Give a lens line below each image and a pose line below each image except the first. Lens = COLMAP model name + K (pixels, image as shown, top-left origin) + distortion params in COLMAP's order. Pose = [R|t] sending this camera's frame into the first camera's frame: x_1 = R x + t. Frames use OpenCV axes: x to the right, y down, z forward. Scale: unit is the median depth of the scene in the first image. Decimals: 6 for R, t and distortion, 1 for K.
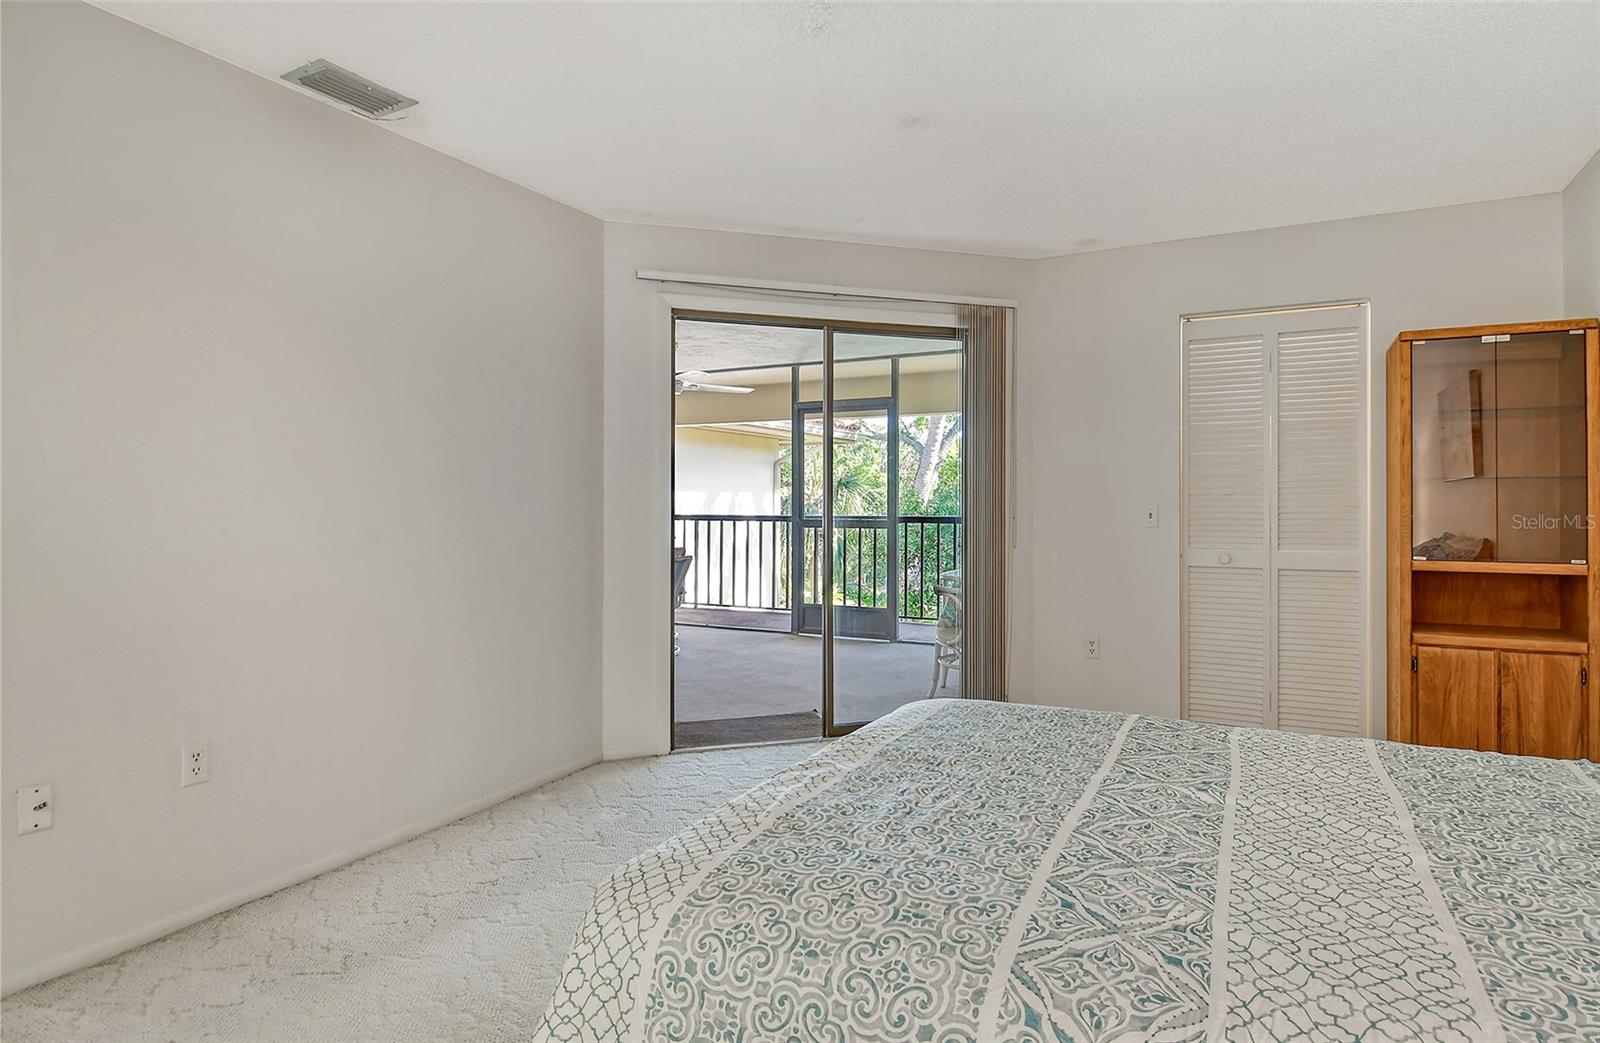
lens RADIAL K [[847.4, 0, 800.0], [0, 847.4, 494.6], [0, 0, 1]] dist [-0.004453, -0.001612]
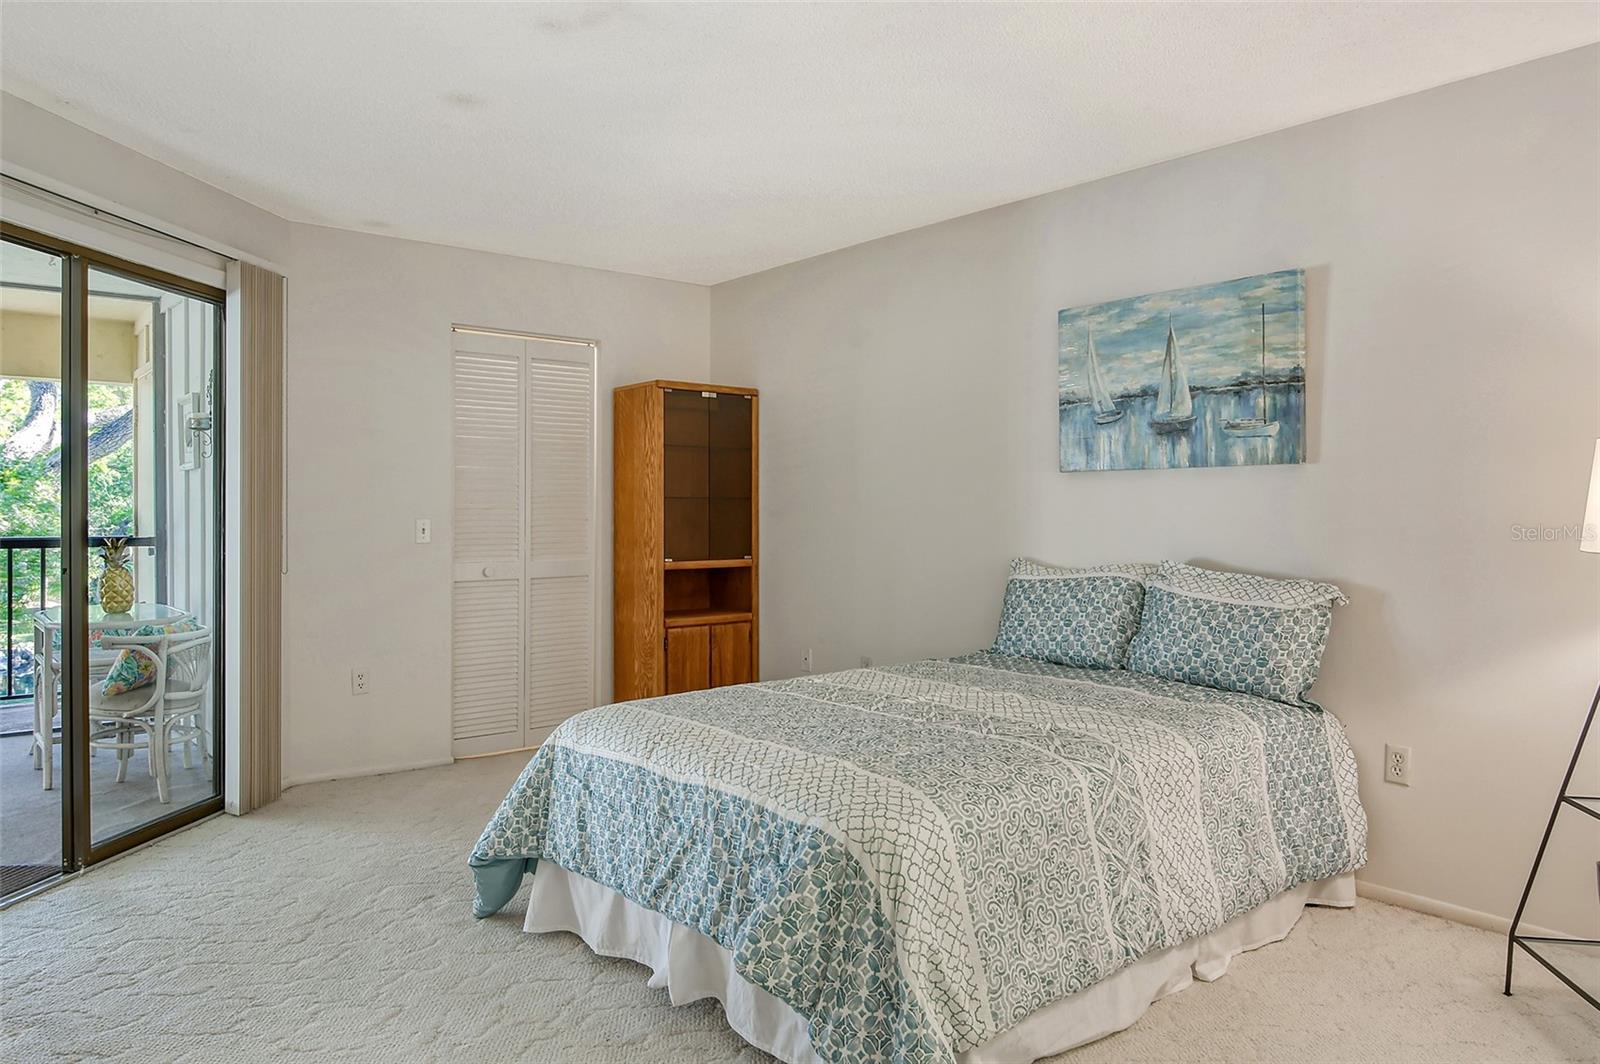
lens RADIAL K [[1076.4, 0, 821.6], [0, 1076.4, 521.2], [0, 0, 1]] dist [0.044414, 0.001115]
pose [[0.383905, -0.009329, 0.923325, -0.685072], [-0.008113, 0.999876, 0.013475, -0.007417], [-0.923337, -0.012664, 0.383782, 0.165109]]
